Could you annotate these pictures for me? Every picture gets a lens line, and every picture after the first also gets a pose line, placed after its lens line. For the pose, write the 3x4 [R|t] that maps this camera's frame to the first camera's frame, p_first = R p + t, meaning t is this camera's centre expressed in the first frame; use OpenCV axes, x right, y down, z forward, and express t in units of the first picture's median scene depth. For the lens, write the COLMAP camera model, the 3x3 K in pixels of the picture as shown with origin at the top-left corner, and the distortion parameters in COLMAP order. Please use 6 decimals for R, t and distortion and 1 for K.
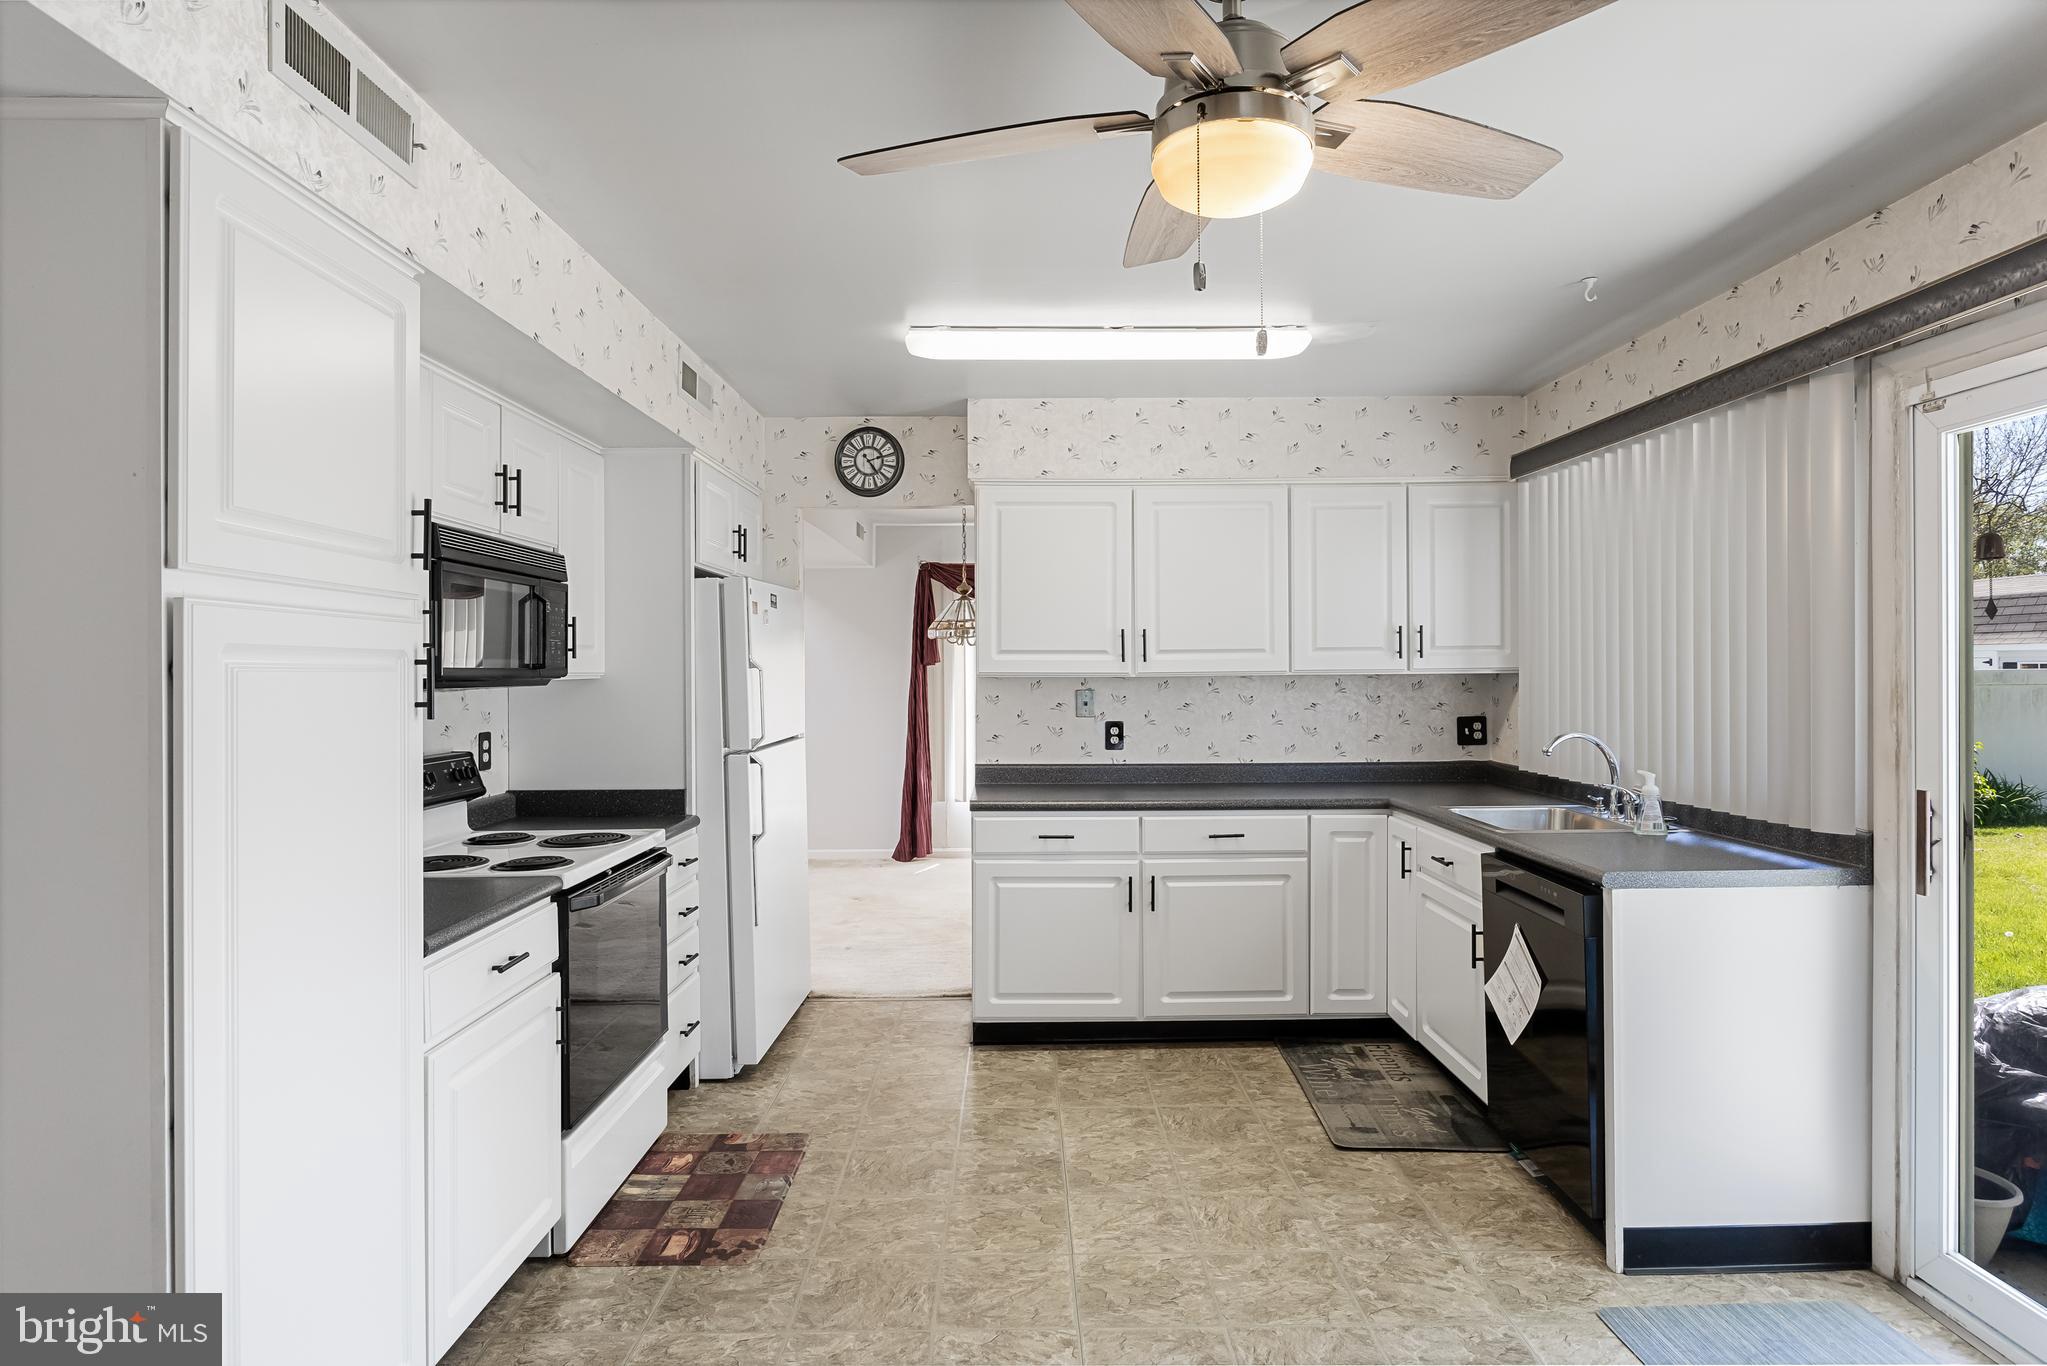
lens RADIAL K [[1156.1, 0, 1027.4], [0, 1156.1, 673.4], [0, 0, 1]] dist [-0.003452, 0.001805]
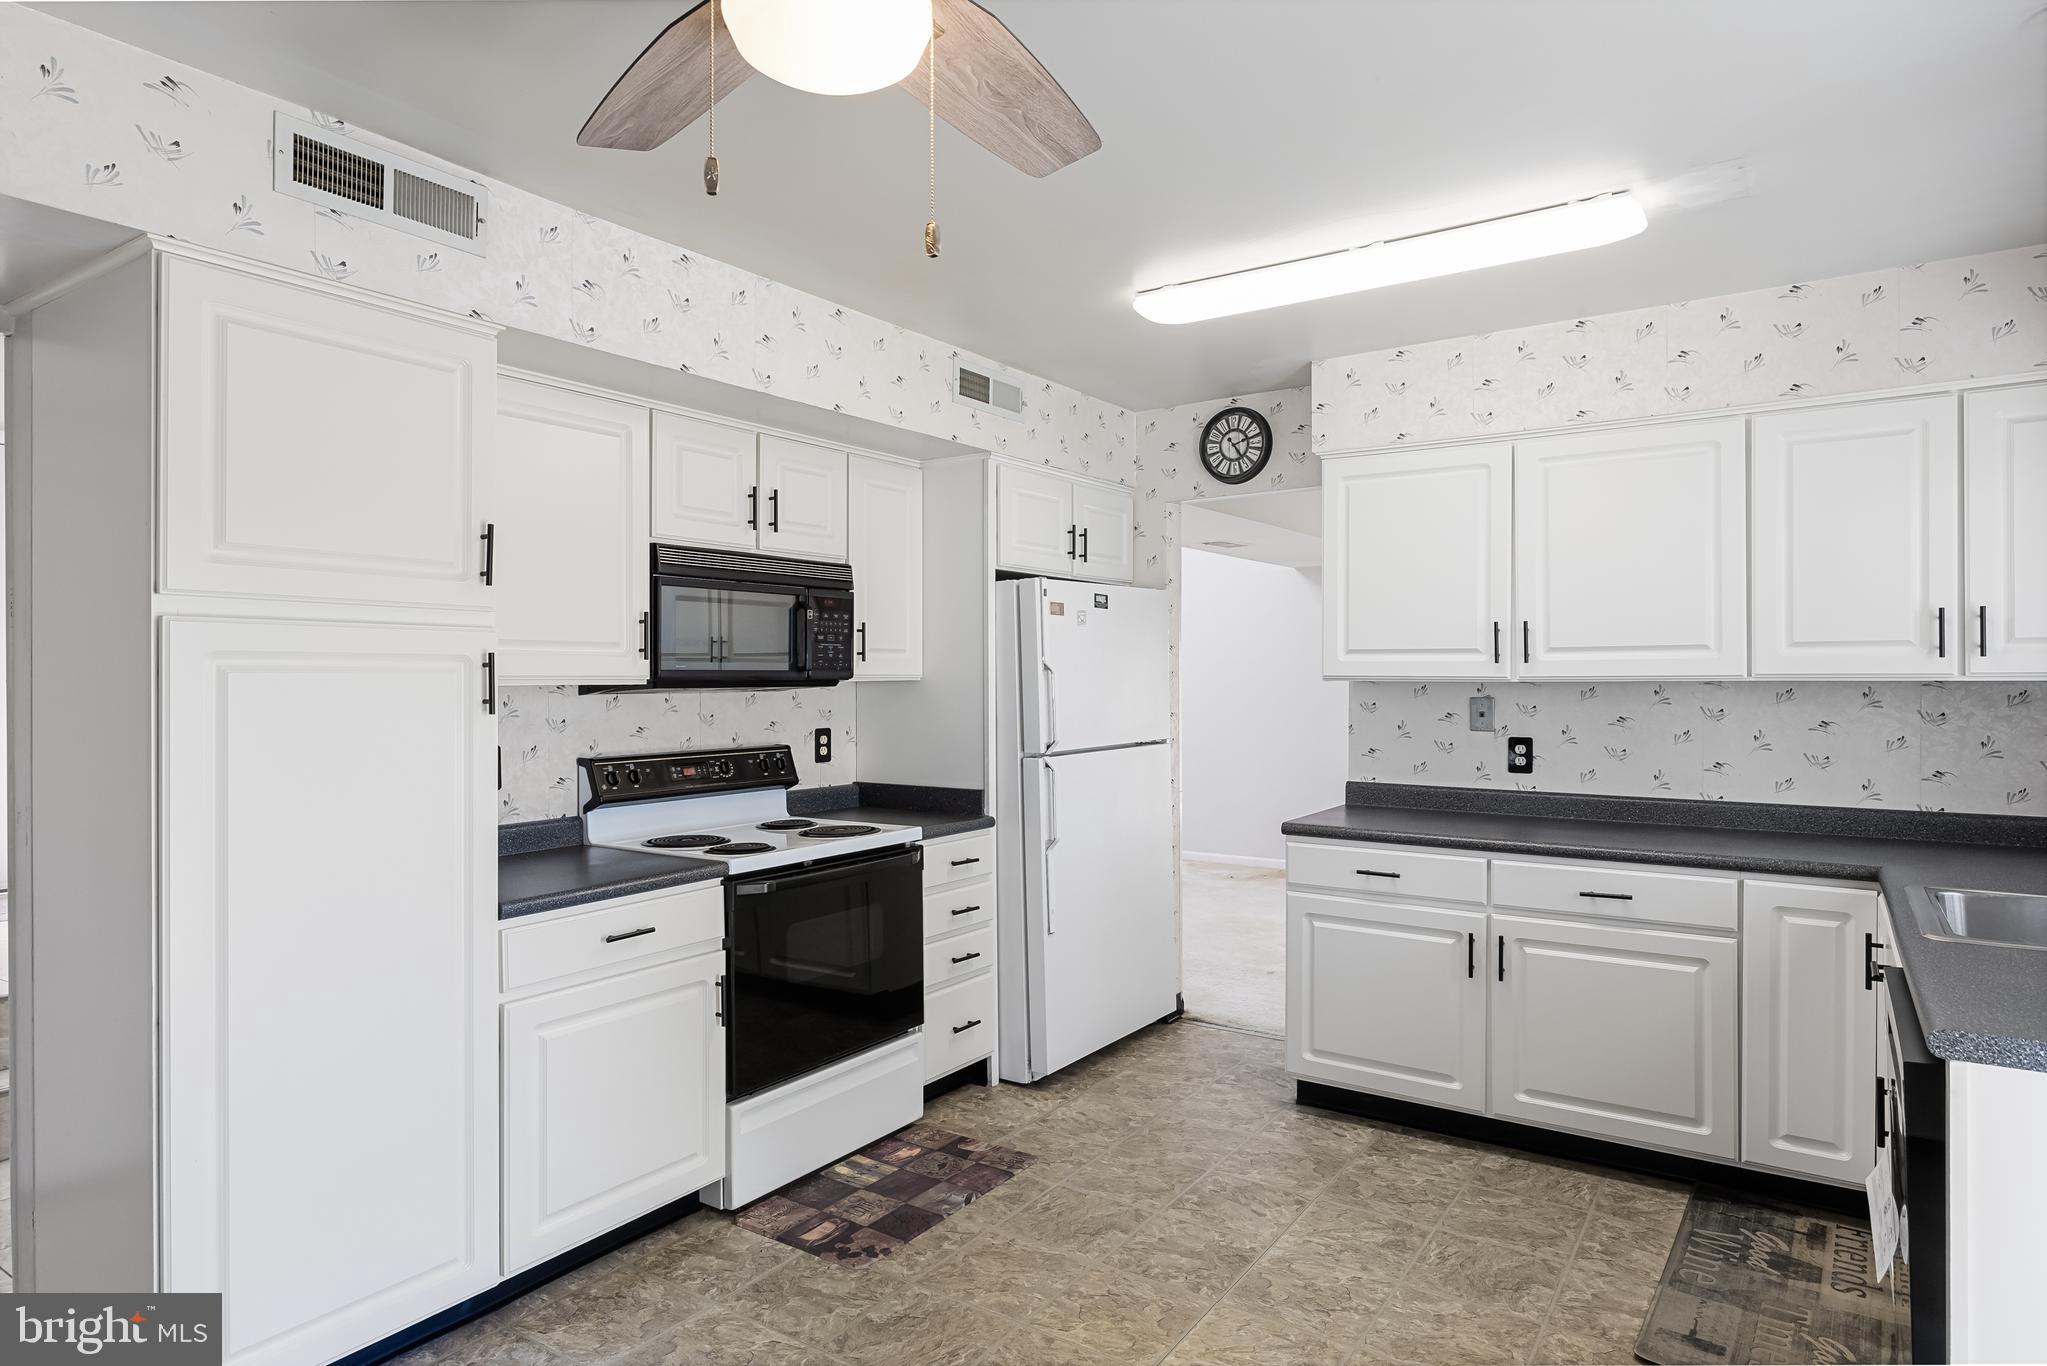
lens RADIAL K [[1156.1, 0, 1027.5], [0, 1156.1, 680.0], [0, 0, 1]] dist [-0.003452, 0.001805]
pose [[0.823809, 0.006032, -0.566835, 0.306362], [-0.003789, 0.999980, 0.005135, -0.001472], [0.566854, -0.002083, 0.823815, 0.184456]]
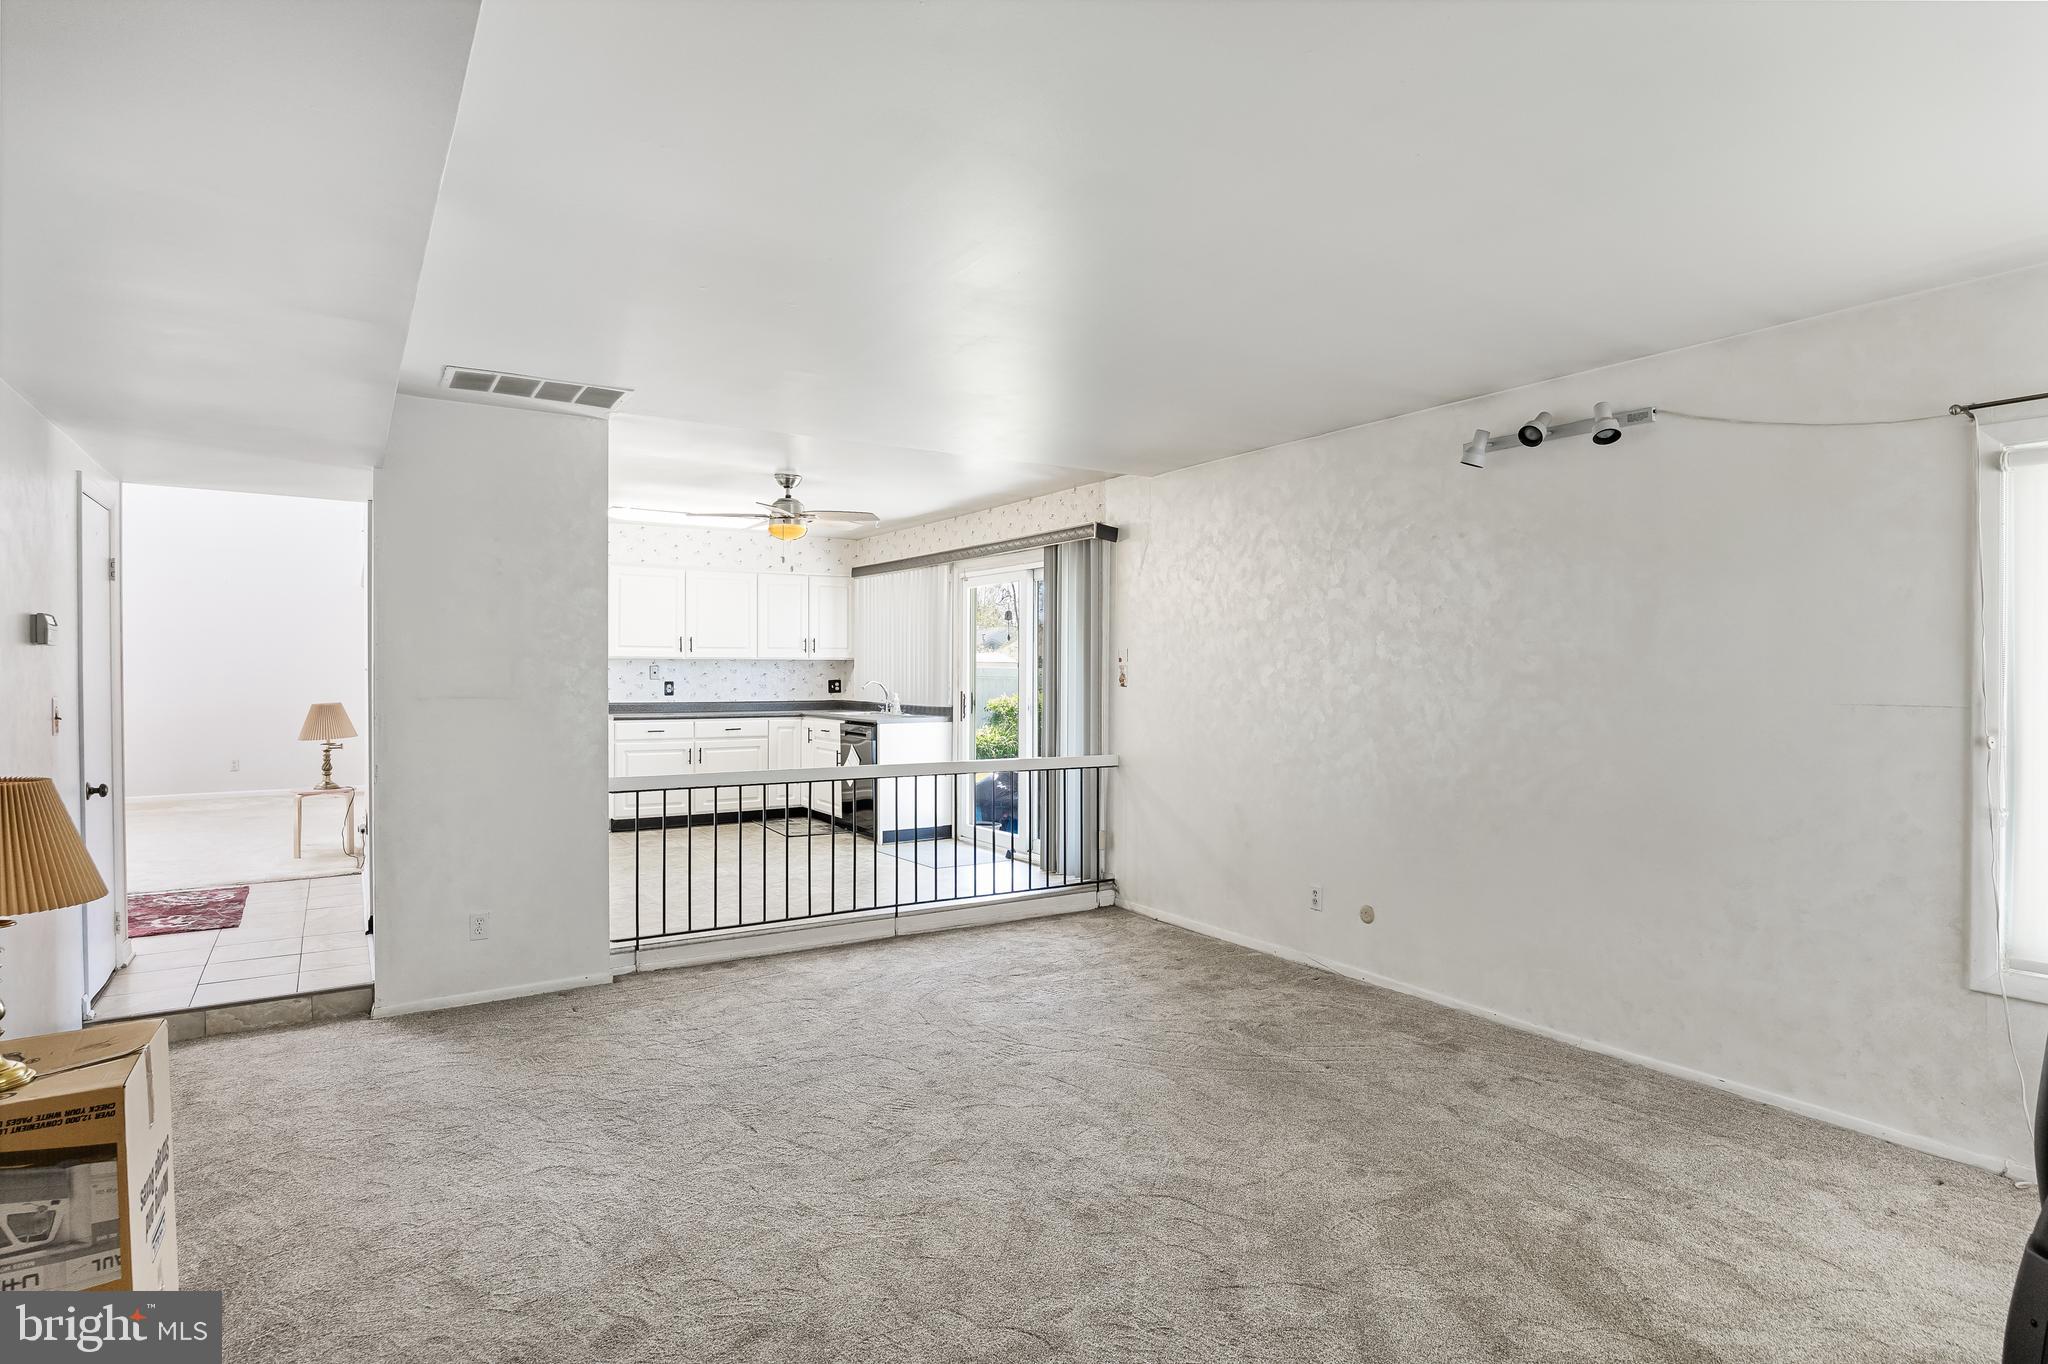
lens RADIAL K [[1089.5, 0, 1026.4], [0, 1089.5, 682.3], [0, 0, 1]] dist [-0.006542, -0.000767]
pose [[0.851555, 0.002711, 0.524258, -0.489780], [-0.006059, 0.999971, 0.004671, 0.037438], [-0.524230, -0.007154, 0.851547, -1.196088]]
